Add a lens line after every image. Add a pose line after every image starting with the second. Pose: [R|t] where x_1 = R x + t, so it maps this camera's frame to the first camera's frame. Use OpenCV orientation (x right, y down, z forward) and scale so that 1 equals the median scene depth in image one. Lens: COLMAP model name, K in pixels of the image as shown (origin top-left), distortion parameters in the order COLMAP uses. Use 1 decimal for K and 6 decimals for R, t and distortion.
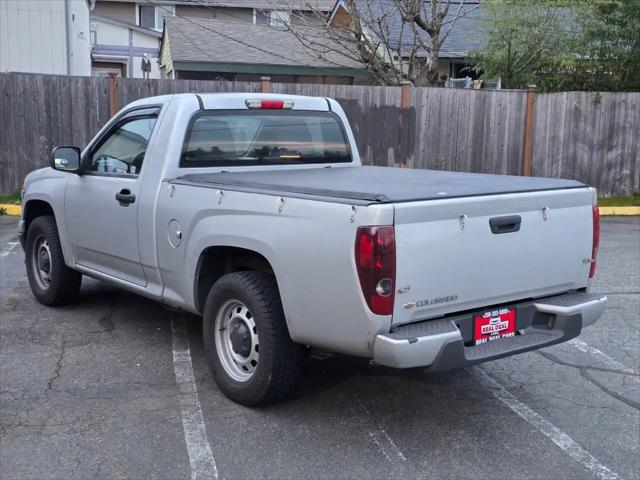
lens RADIAL K [[874.8, 0, 319.8], [0, 874.8, 241.7], [0, 0, 1]] dist [0.022227, 0.000000]
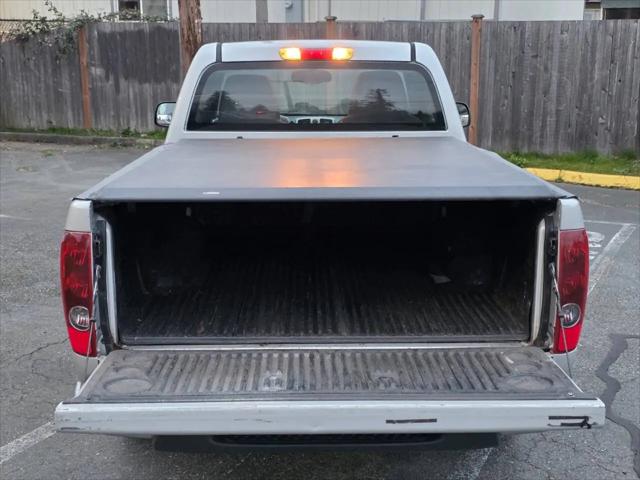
lens RADIAL K [[874.8, 0, 320.8], [0, 874.8, 239.7], [0, 0, 1]] dist [0.022227, 0.000000]
pose [[0.785329, 0.115298, -0.608247, 0.424032], [-0.079367, 0.993147, 0.085785, -0.055513], [0.613970, -0.019095, 0.789098, 0.356705]]
